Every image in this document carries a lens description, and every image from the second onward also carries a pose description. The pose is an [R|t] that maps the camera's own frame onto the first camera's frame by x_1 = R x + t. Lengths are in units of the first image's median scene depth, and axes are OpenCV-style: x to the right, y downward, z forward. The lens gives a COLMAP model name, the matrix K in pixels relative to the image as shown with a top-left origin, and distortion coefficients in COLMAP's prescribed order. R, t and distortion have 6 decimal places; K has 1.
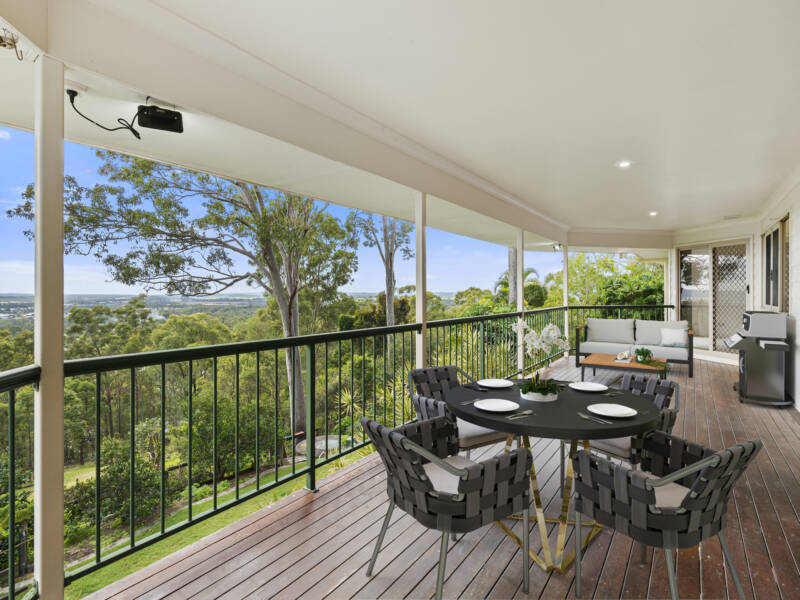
lens RADIAL K [[409.8, 0, 400.0], [0, 409.8, 300.0], [0, 0, 1]] dist [-0.028027, -0.000047]
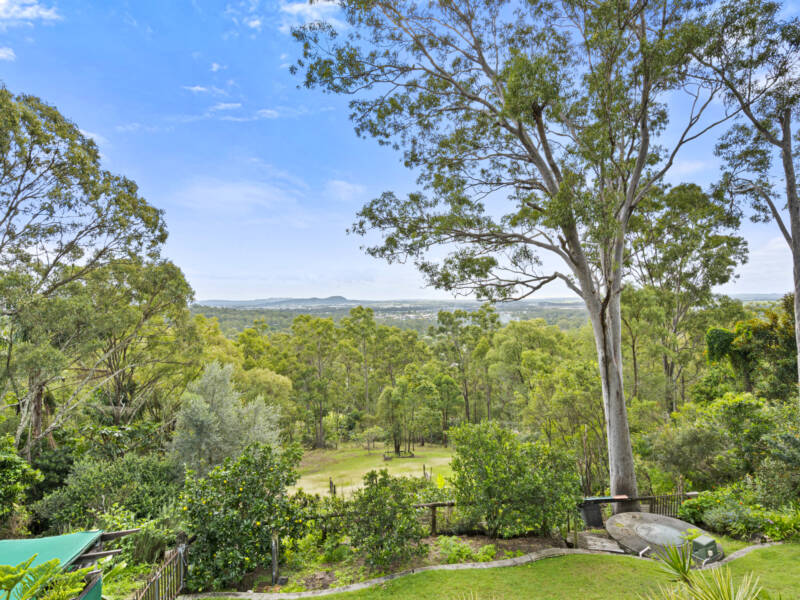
lens RADIAL K [[427.8, 0, 400.0], [0, 427.8, 300.0], [0, 0, 1]] dist [-0.000586, -0.000311]
pose [[0.692677, -0.007262, -0.721211, 0.013847], [0.000382, 0.999953, -0.009702, -0.002889], [0.721248, 0.006445, 0.692647, 0.133279]]
